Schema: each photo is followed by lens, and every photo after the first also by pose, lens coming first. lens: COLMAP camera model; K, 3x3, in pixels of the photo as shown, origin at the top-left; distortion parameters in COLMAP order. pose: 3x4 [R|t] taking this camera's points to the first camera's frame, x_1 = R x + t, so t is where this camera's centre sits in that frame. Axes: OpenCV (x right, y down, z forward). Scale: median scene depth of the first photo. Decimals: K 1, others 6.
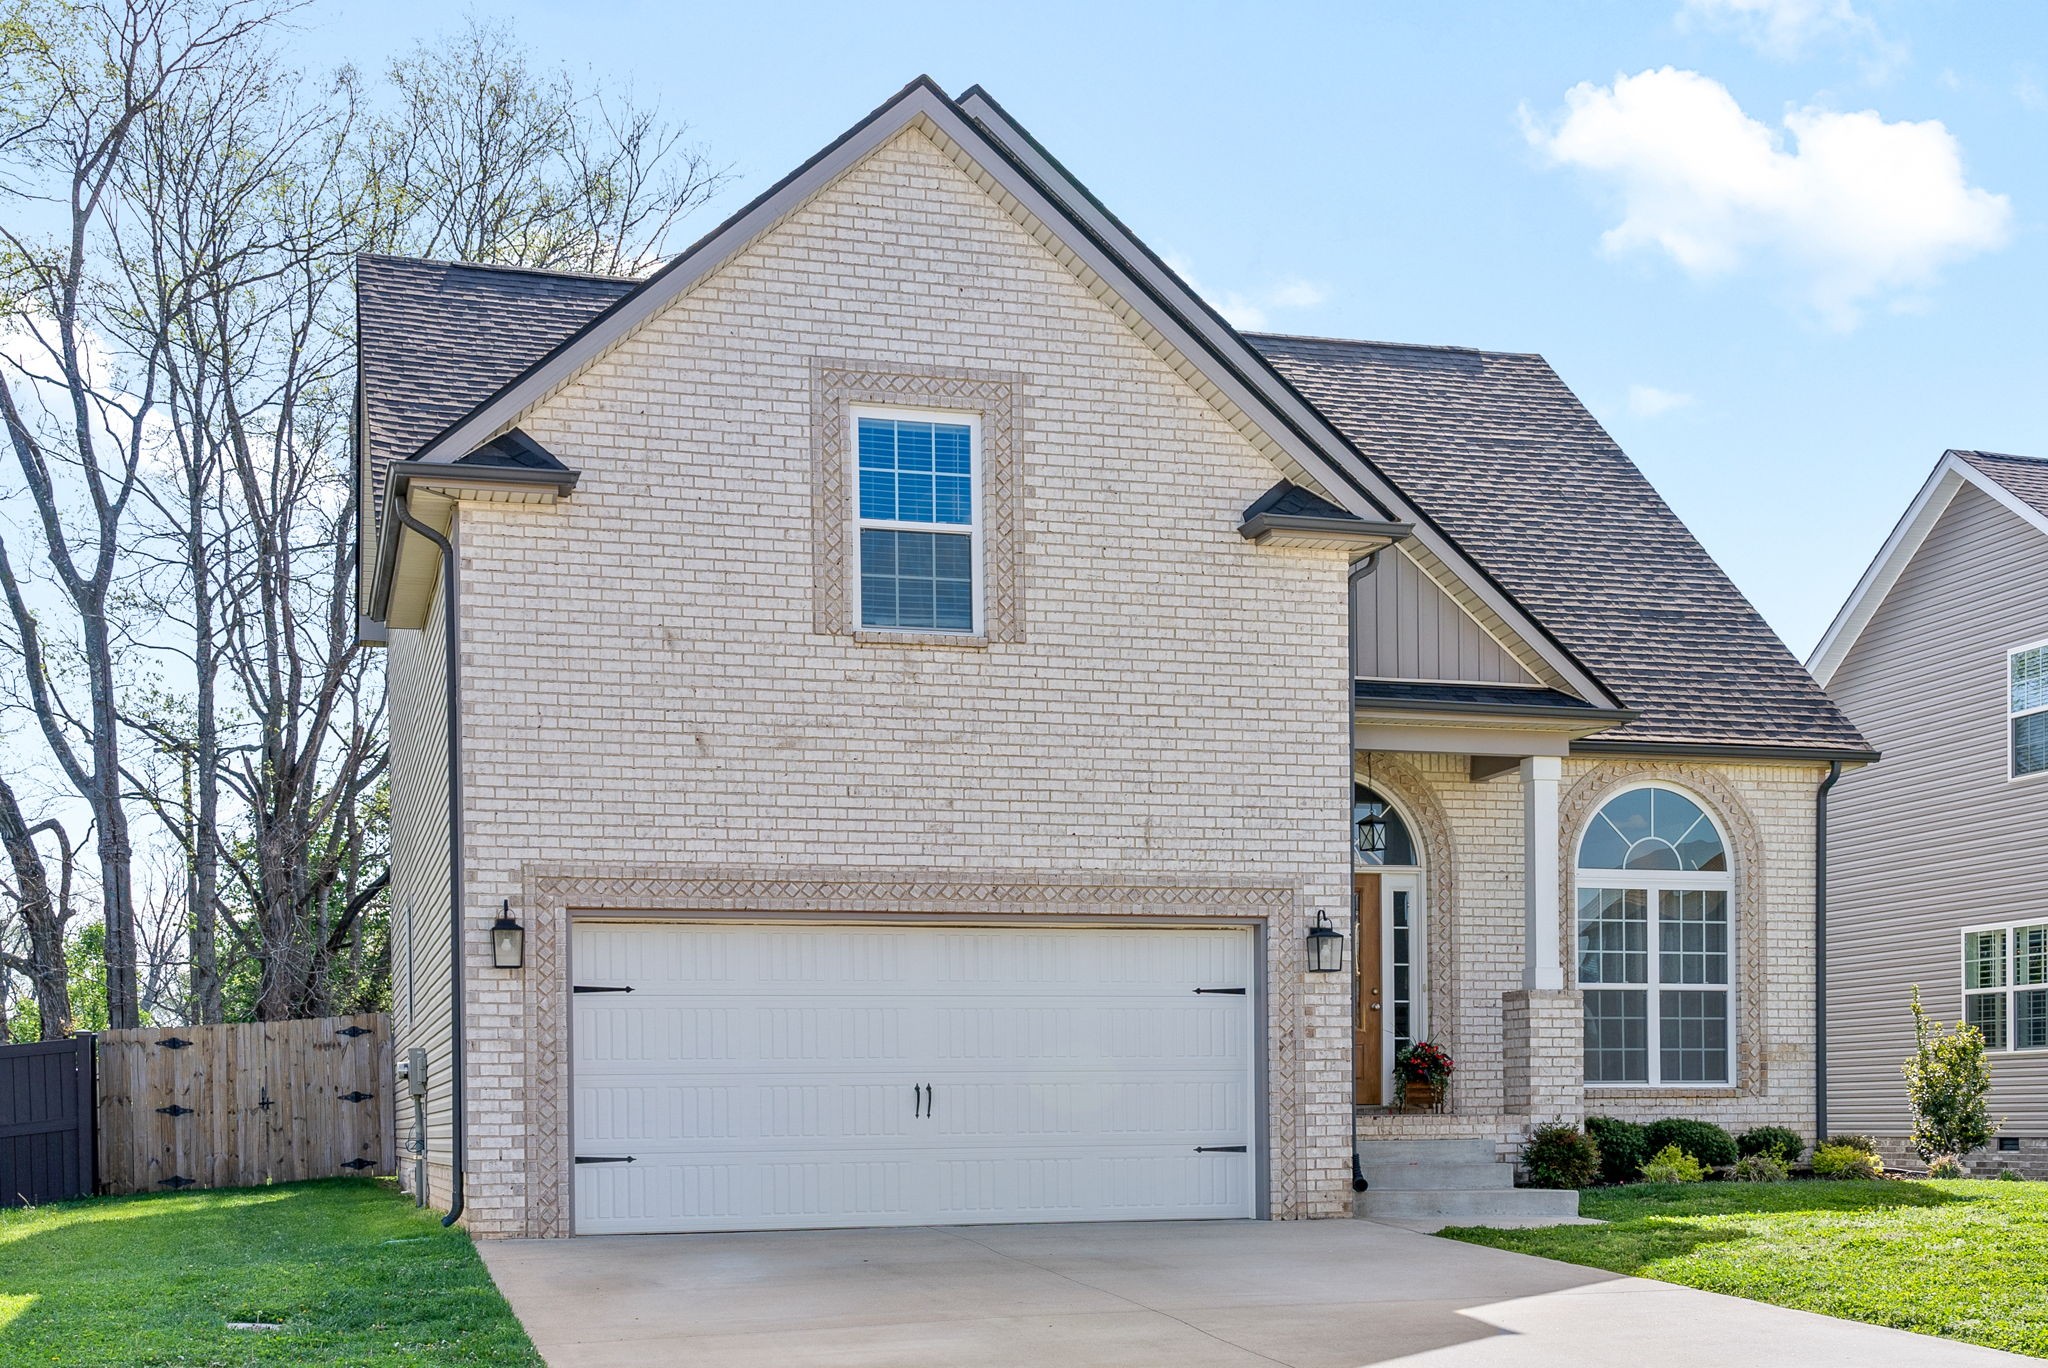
lens RADIAL K [[2882.6, 0, 1422.6], [0, 2882.6, 1038.3], [0, 0, 1]] dist [-0.017145, 0.041953]
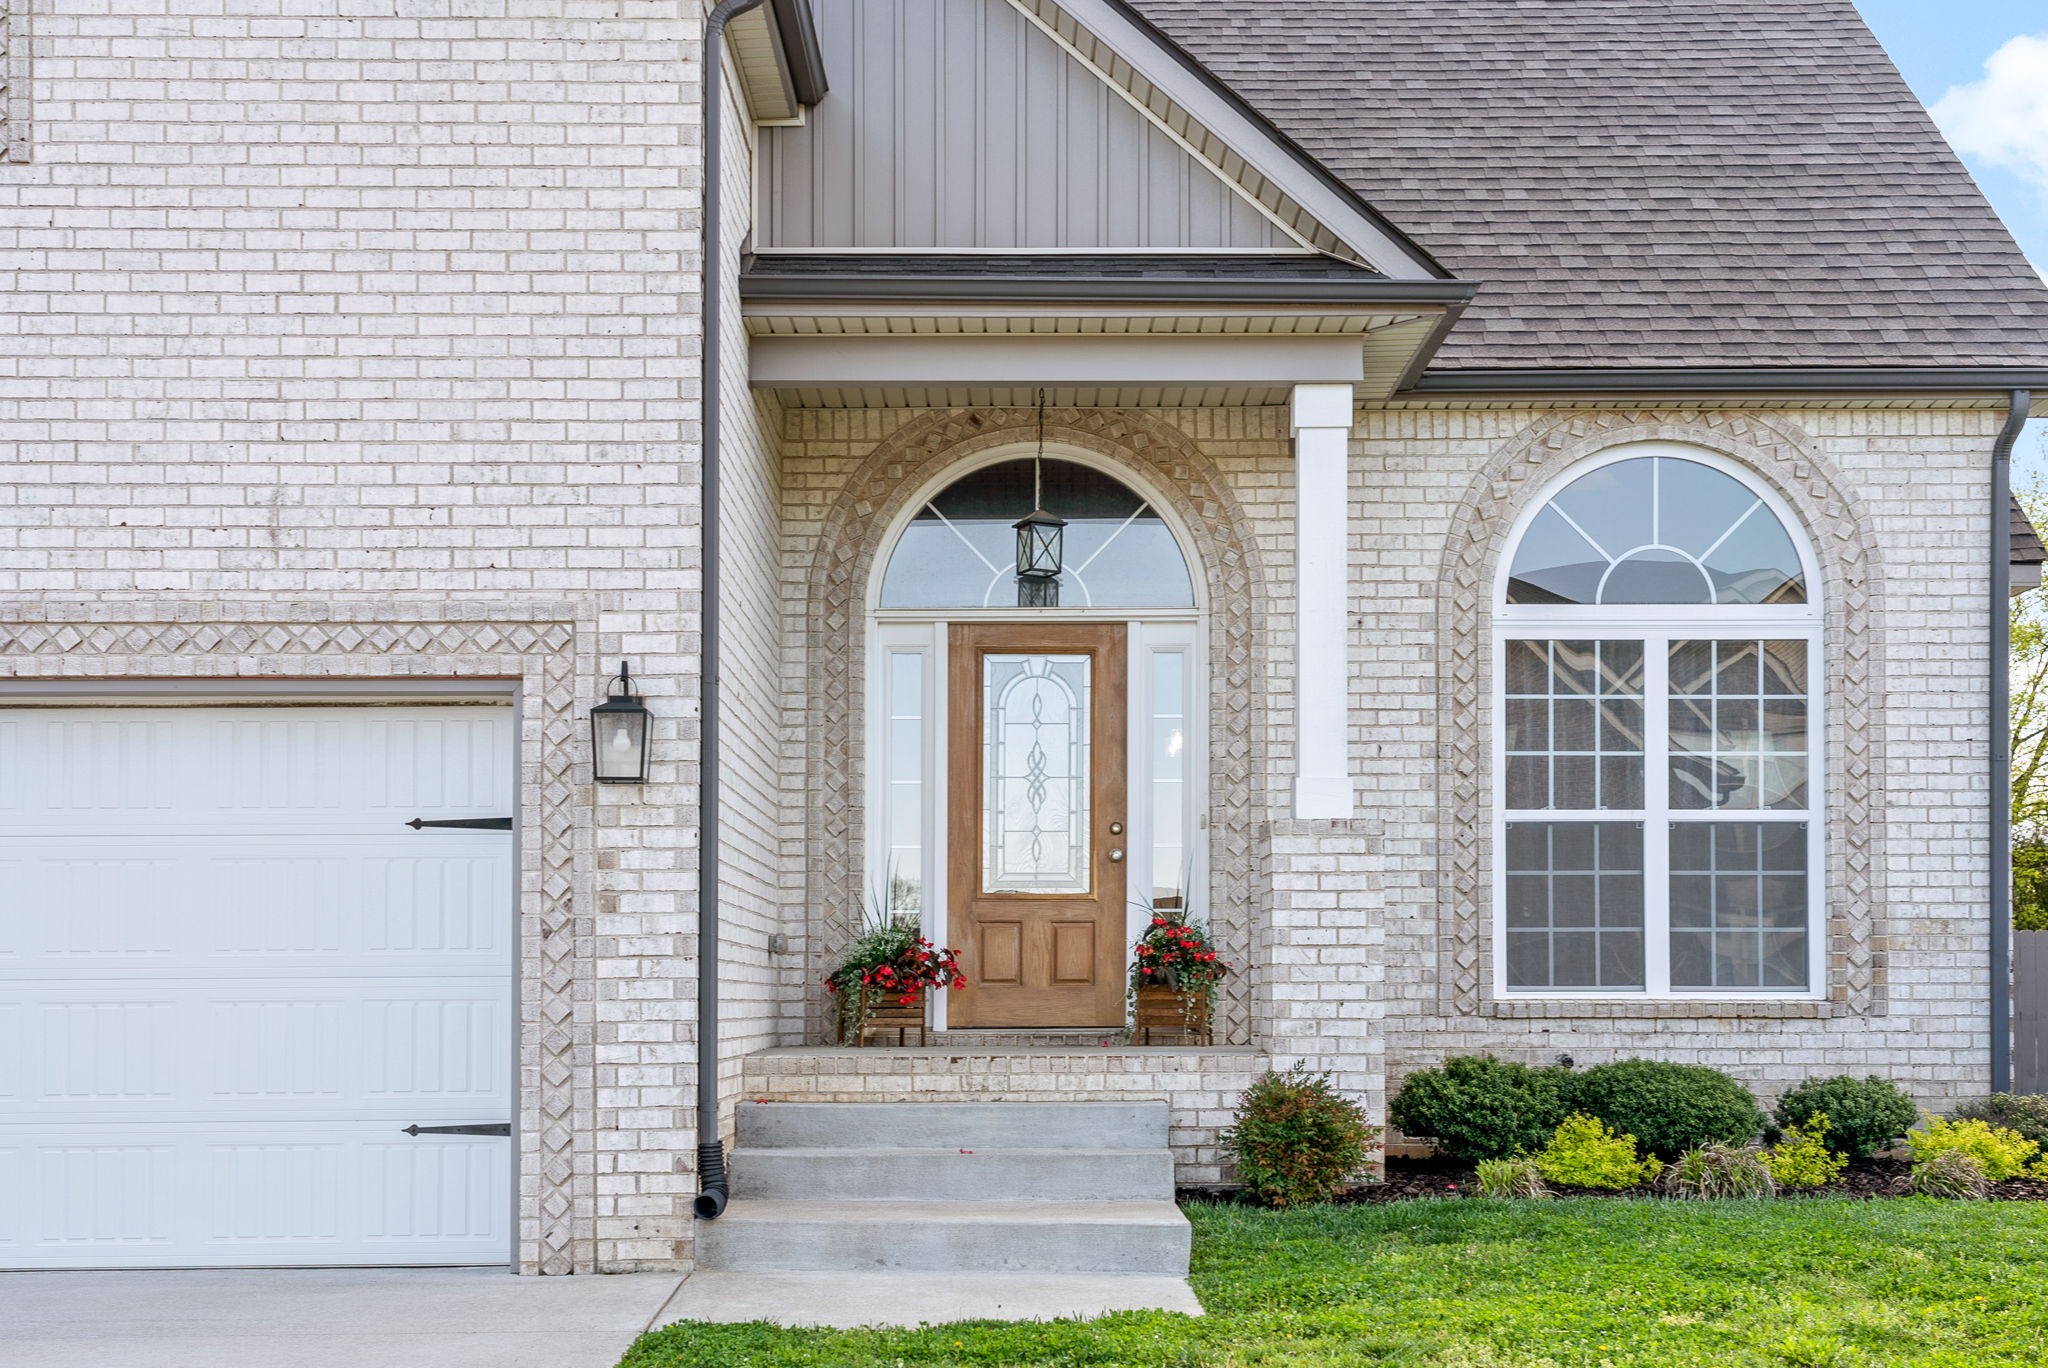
lens RADIAL K [[2936.6, 0, 1199.3], [0, 2936.6, 828.5], [0, 0, 1]] dist [0.049340, -0.031969]
pose [[0.938752, -0.011592, -0.344399, 0.242381], [0.002756, 0.999655, -0.026135, -0.001299], [0.344583, 0.023585, 0.938460, 0.561226]]
